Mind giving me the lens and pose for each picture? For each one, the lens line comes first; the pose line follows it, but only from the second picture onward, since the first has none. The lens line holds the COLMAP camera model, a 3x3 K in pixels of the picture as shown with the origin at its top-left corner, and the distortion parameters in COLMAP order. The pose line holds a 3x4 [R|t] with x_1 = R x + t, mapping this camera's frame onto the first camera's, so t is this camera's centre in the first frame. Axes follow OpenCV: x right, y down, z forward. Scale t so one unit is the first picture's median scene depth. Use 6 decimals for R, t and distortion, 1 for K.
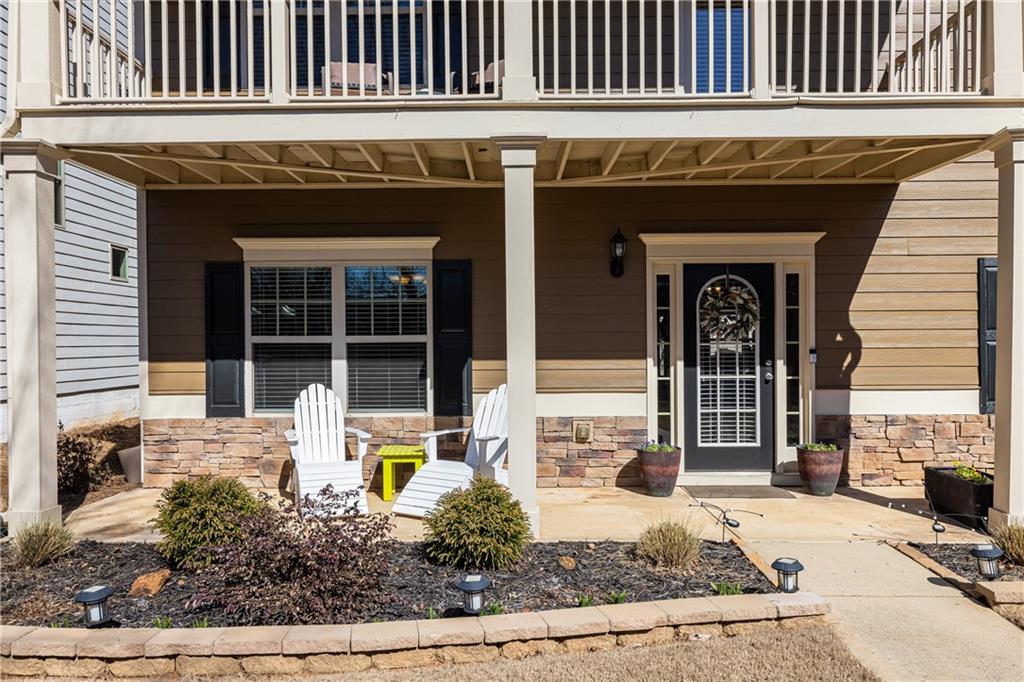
lens RADIAL K [[771.5, 0, 514.6], [0, 771.5, 344.9], [0, 0, 1]] dist [0.003147, 0.004890]
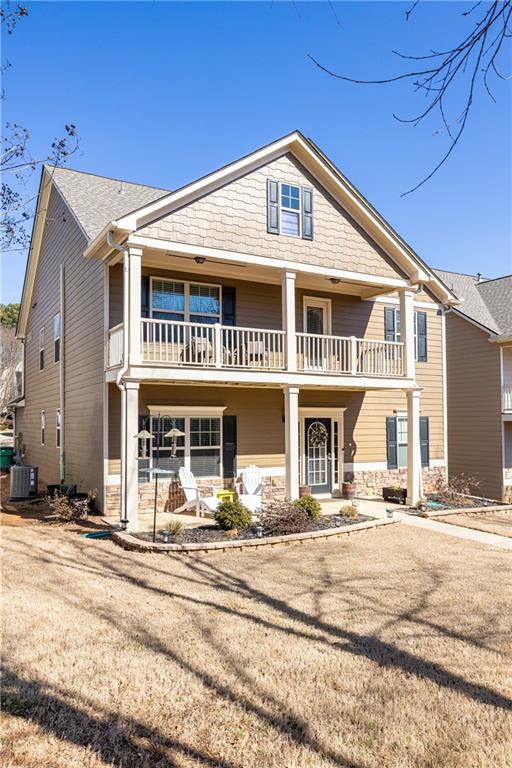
lens RADIAL K [[551.9, 0, 252.3], [0, 551.9, 391.0], [0, 0, 1]] dist [-0.005540, -0.000890]
pose [[0.871158, 0.033635, 0.489850, -0.903922], [-0.002135, 0.997901, -0.064723, -0.073973], [-0.490998, 0.055338, 0.869401, -0.609944]]
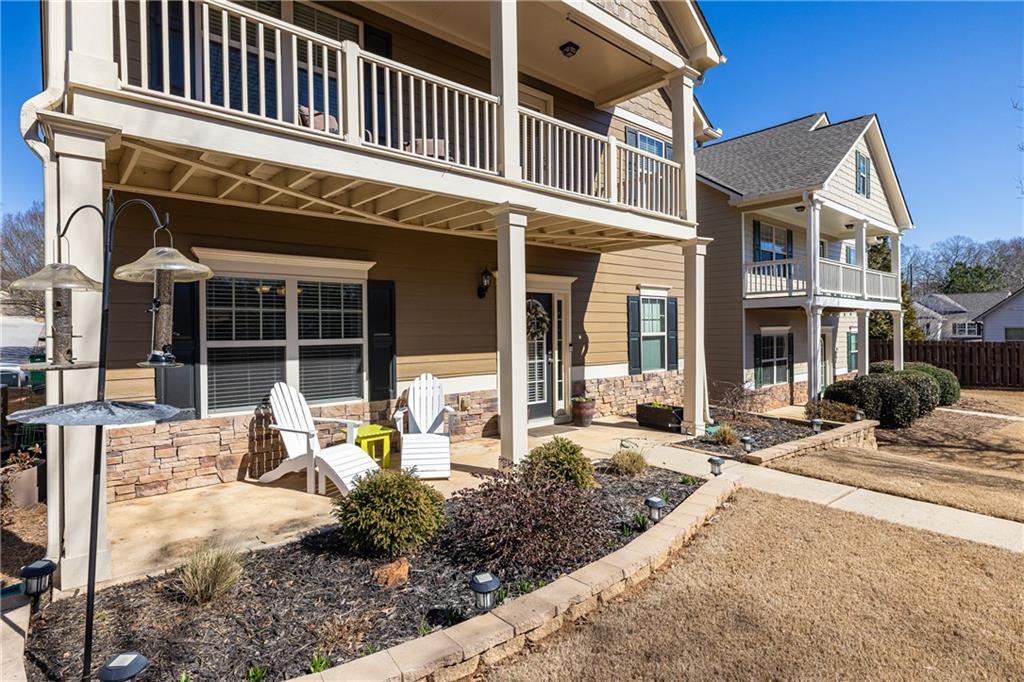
lens RADIAL K [[524.7, 0, 505.3], [0, 524.7, 324.0], [0, 0, 1]] dist [-0.002910, 0.000505]
pose [[0.760526, 0.005684, 0.649283, -0.497467], [0.006803, 0.999837, -0.016721, -0.020041], [-0.649272, 0.017134, 0.760363, 0.191407]]
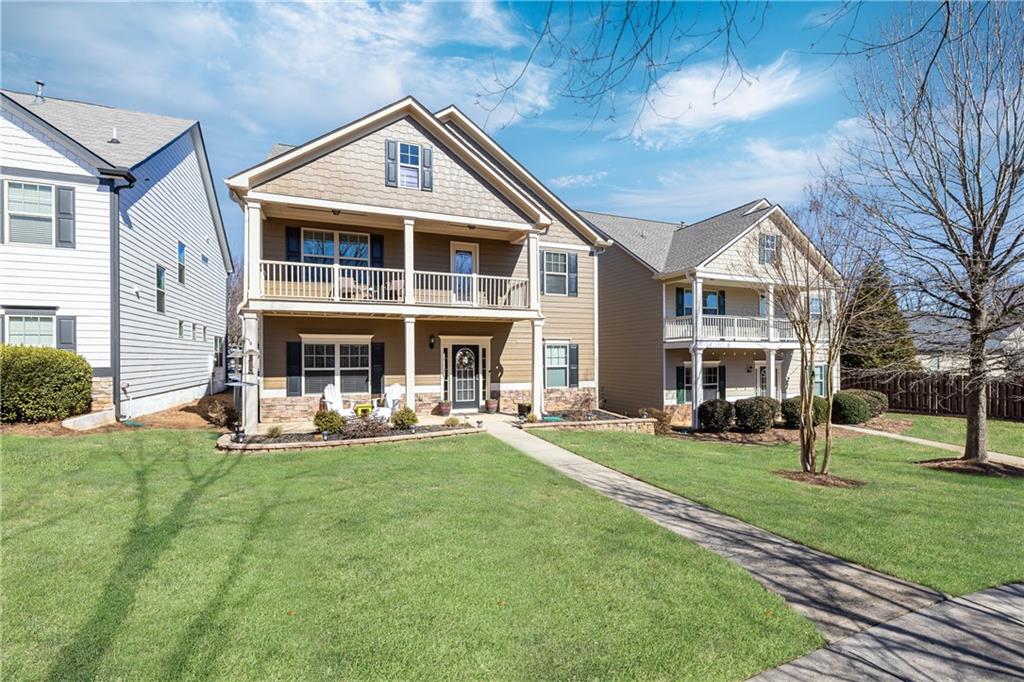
lens RADIAL K [[443.7, 0, 514.2], [0, 443.7, 346.7], [0, 0, 1]] dist [-0.009274, -0.000423]
pose [[0.923948, 0.012297, 0.382321, -0.252059], [-0.000896, 0.999550, -0.029983, -0.041746], [-0.382517, 0.027360, 0.923543, -0.817683]]
